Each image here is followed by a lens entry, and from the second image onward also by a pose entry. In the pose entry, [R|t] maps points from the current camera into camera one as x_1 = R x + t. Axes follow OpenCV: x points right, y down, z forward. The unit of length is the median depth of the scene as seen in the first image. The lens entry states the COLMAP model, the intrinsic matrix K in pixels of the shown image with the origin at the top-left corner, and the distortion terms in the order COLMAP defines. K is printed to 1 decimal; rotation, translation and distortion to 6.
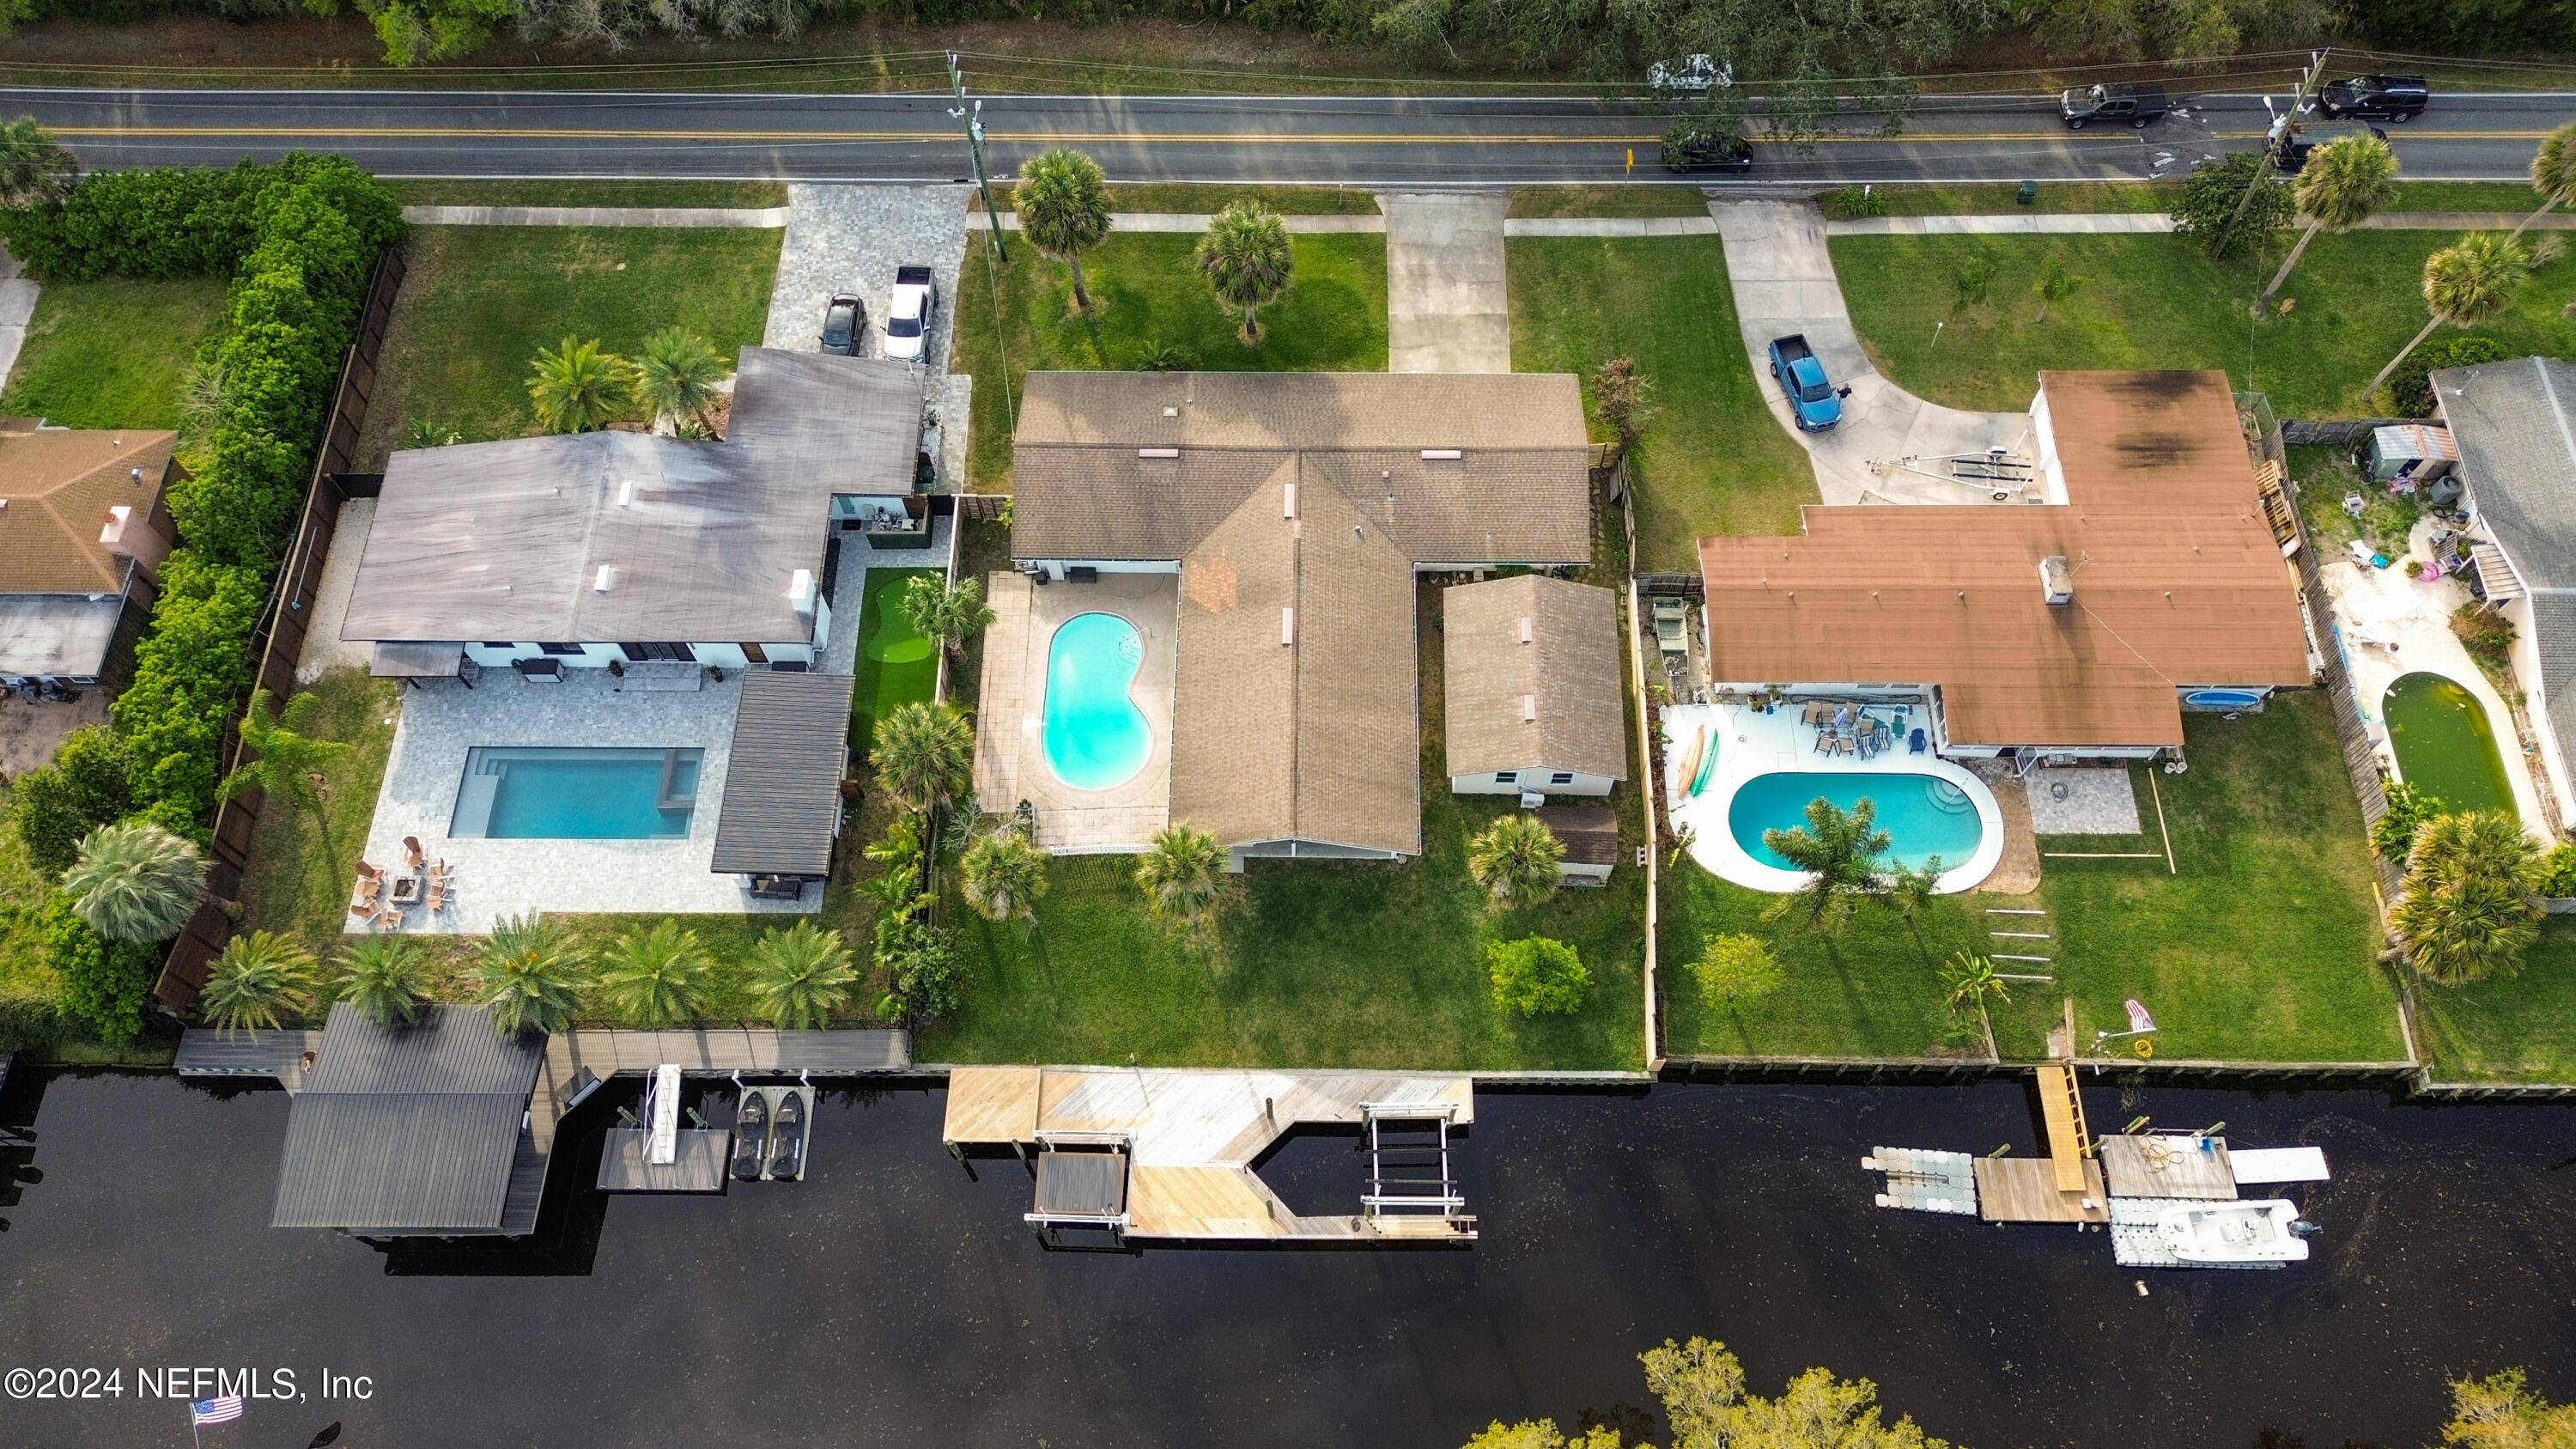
lens RADIAL K [[1813.4, 0, 1288.0], [0, 1813.4, 724.5], [0, 0, 1]] dist [0.080880, -0.085634]
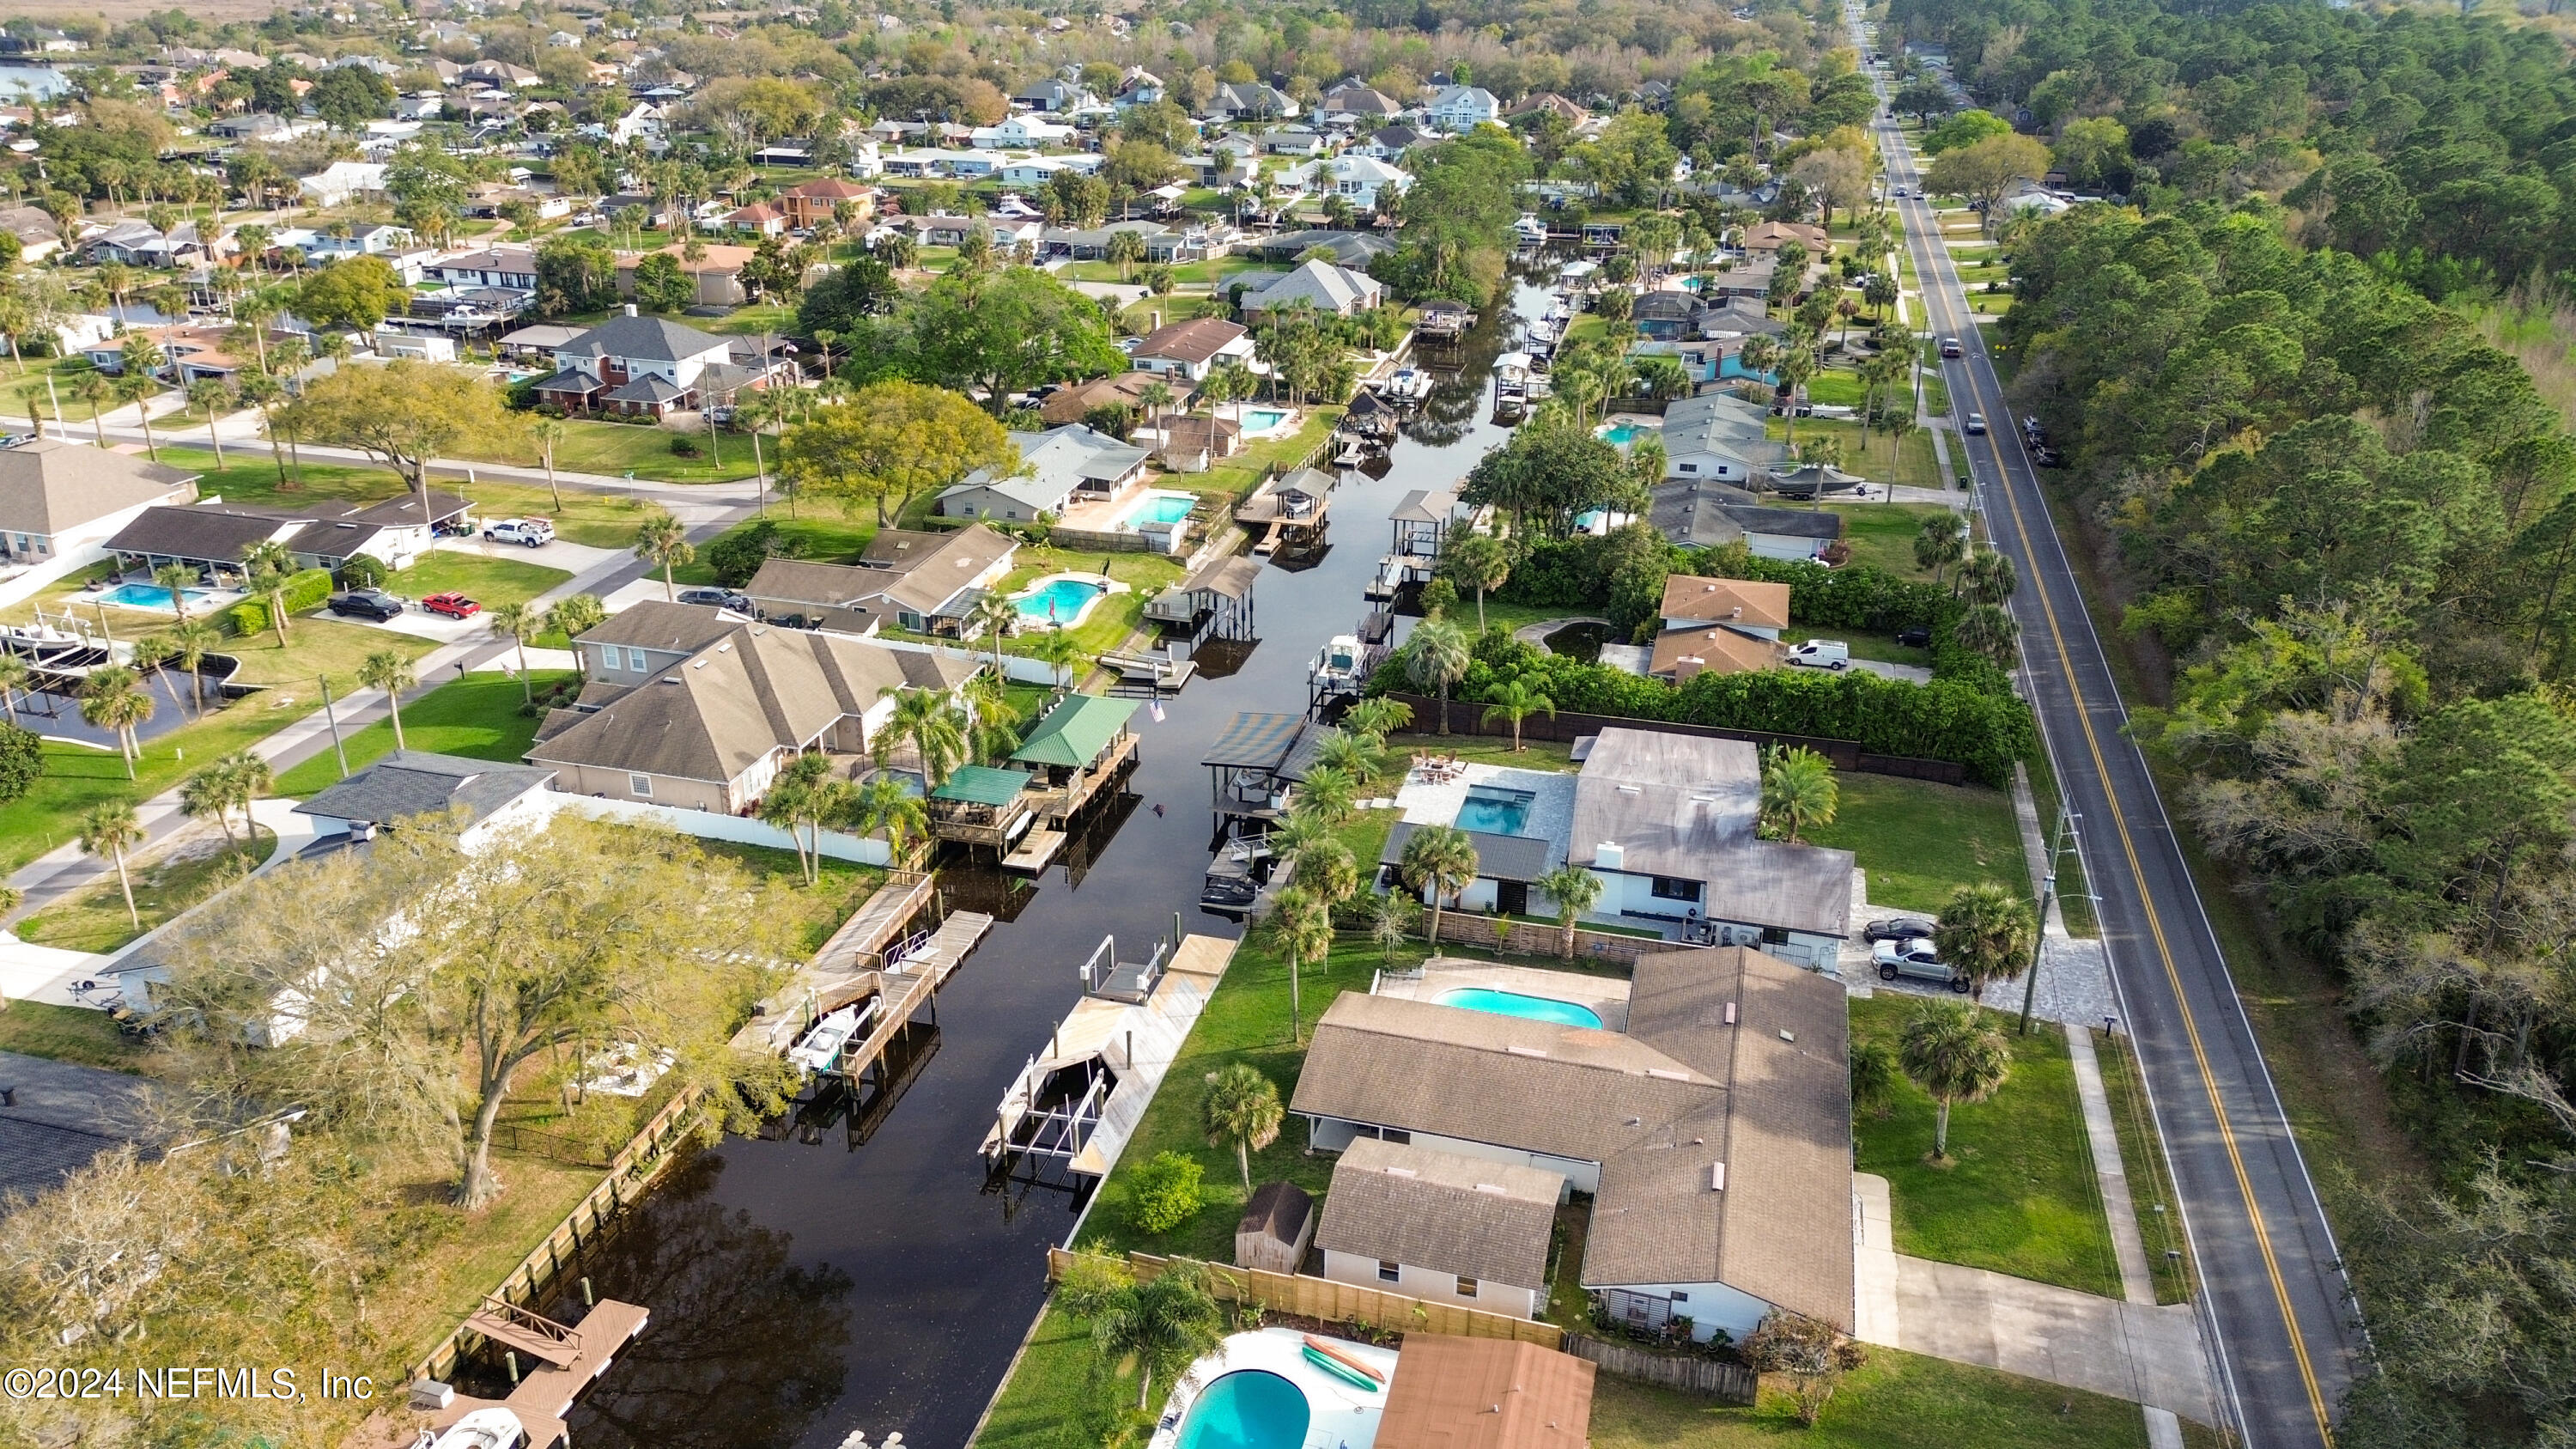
lens RADIAL K [[1812.4, 0, 1287.6], [0, 1812.4, 720.0], [0, 0, 1]] dist [0.085163, -0.092626]
pose [[-0.246428, 0.397683, -0.883811, 0.903251], [-0.866433, 0.318201, 0.384762, -0.405465], [0.434242, 0.860579, 0.266152, 0.467540]]
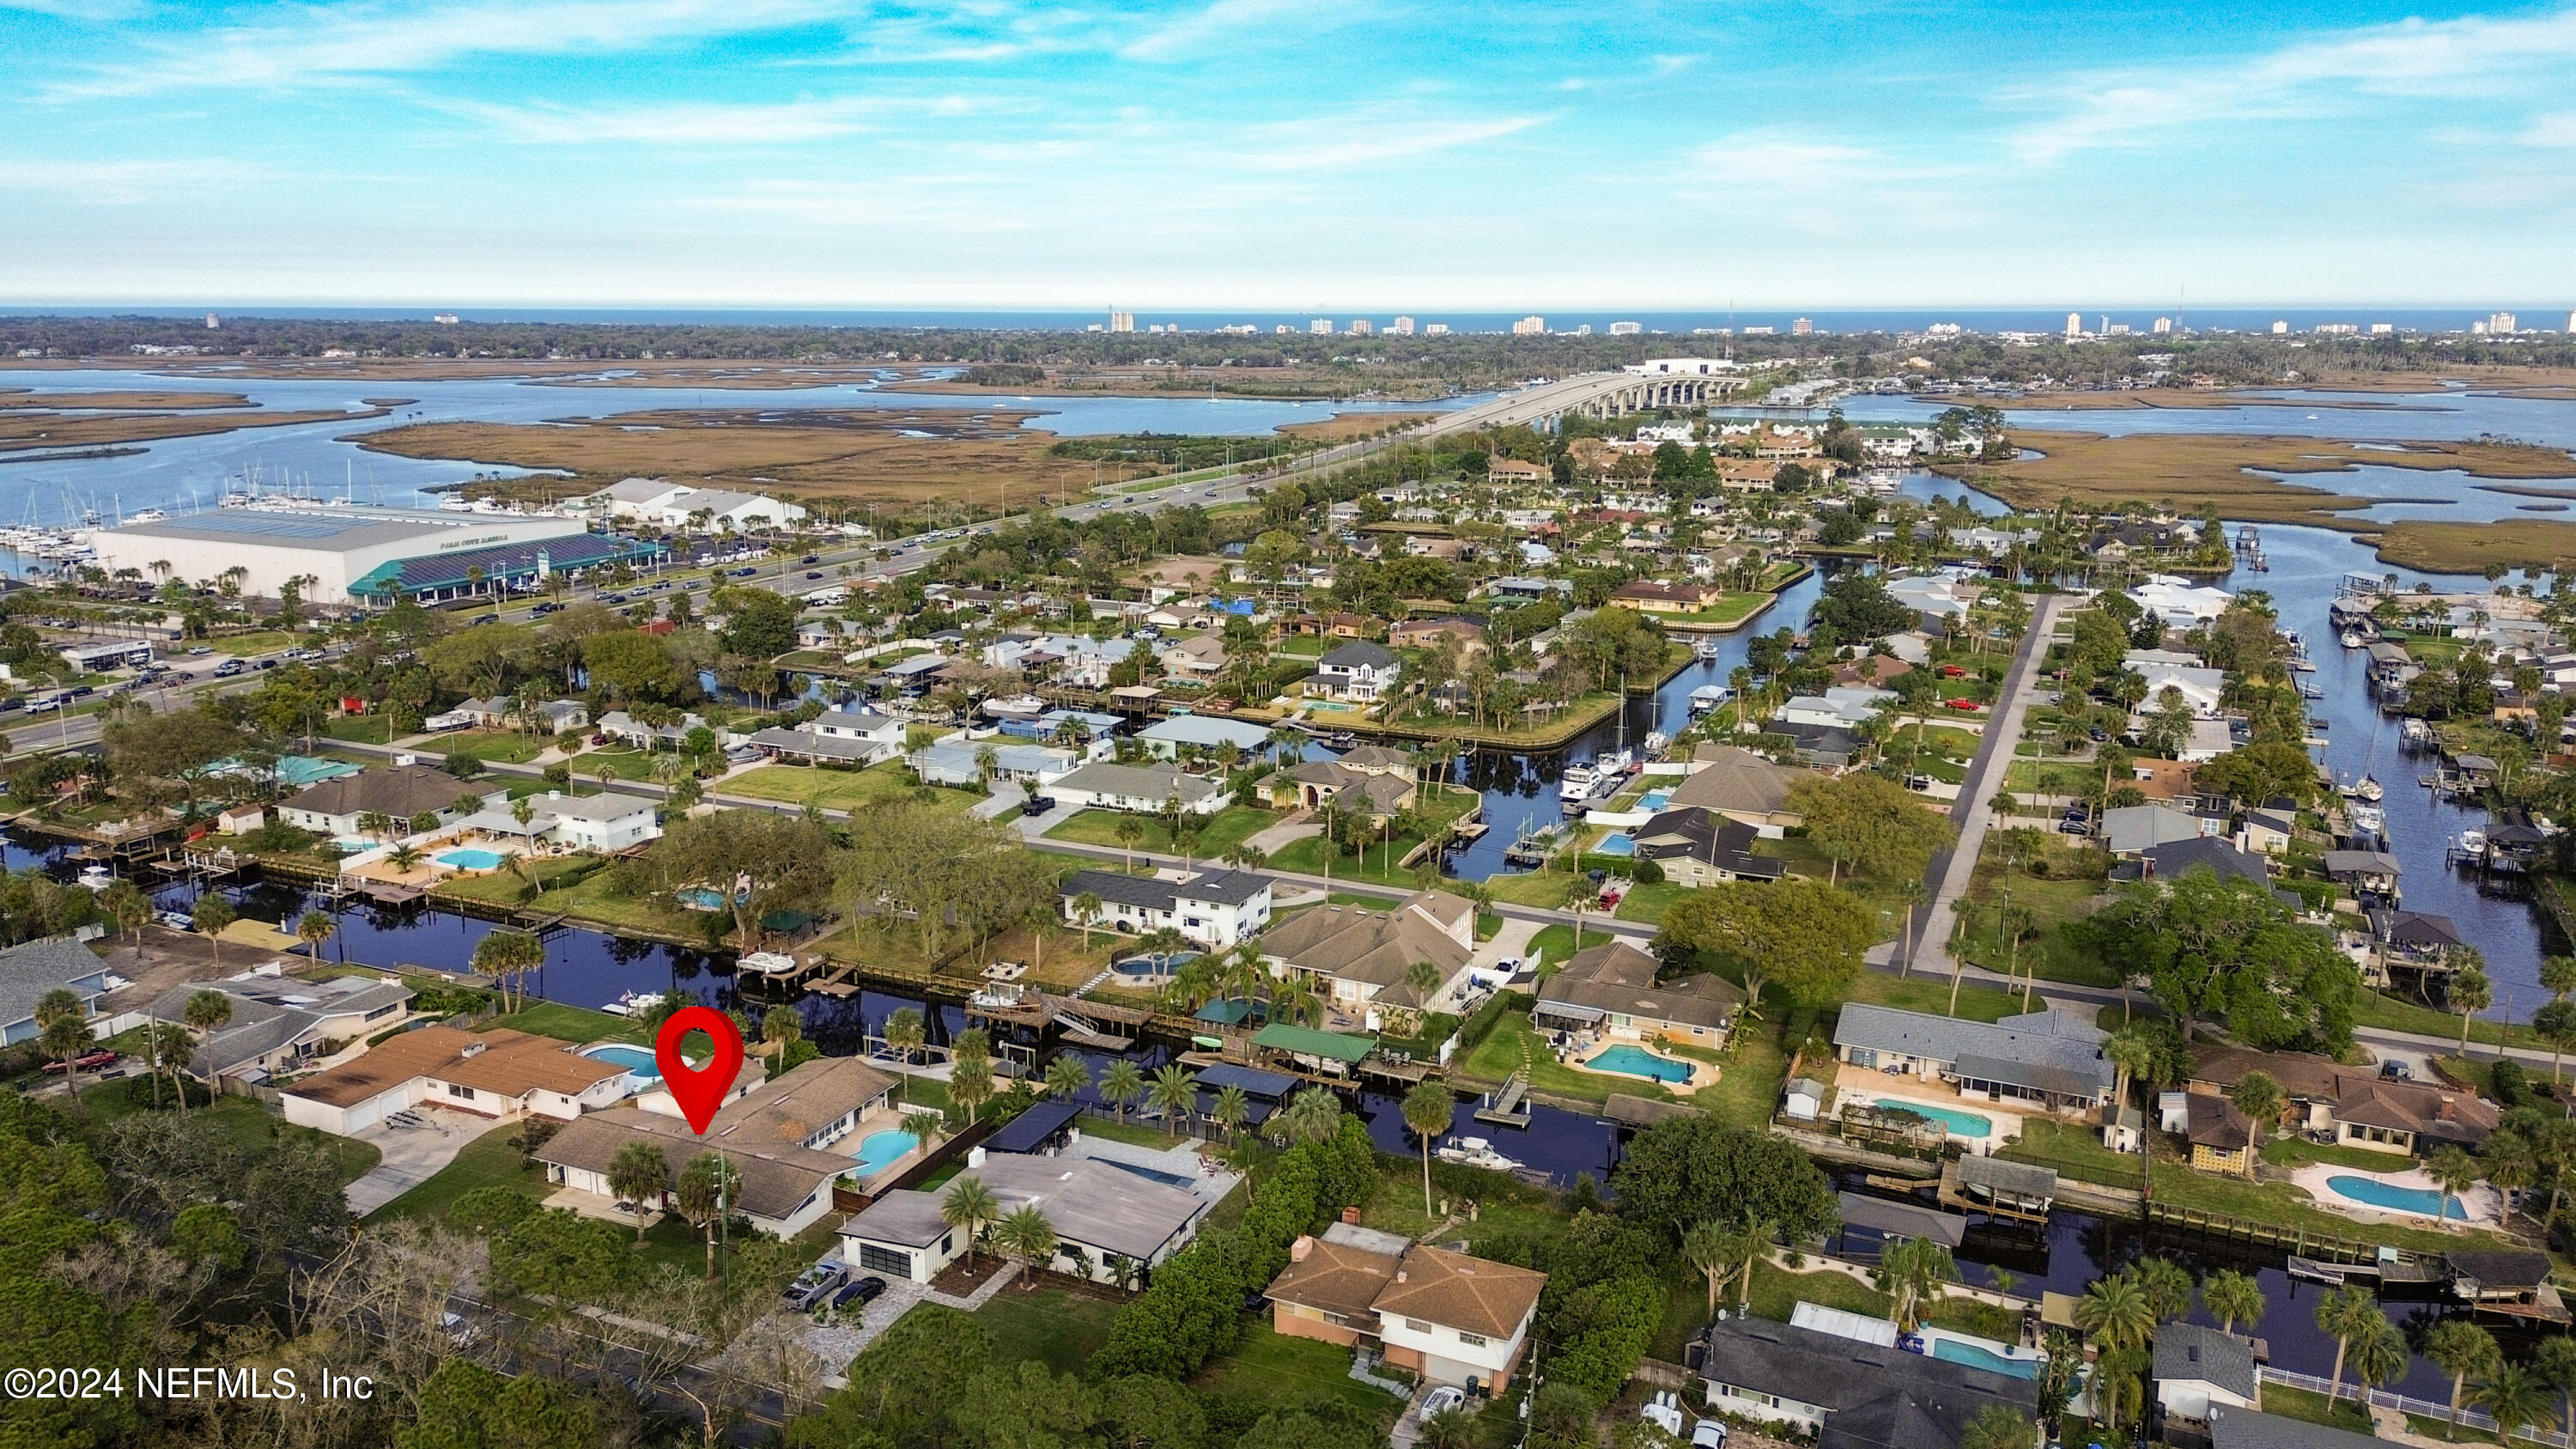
lens RADIAL K [[1812.4, 0, 1287.6], [0, 1812.4, 720.0], [0, 0, 1]] dist [0.085163, -0.092626]
pose [[-0.913046, -0.082676, 0.399389, -1.254385], [0.366612, 0.262742, 0.892503, -1.723287], [-0.178725, 0.961317, -0.209586, 0.903642]]
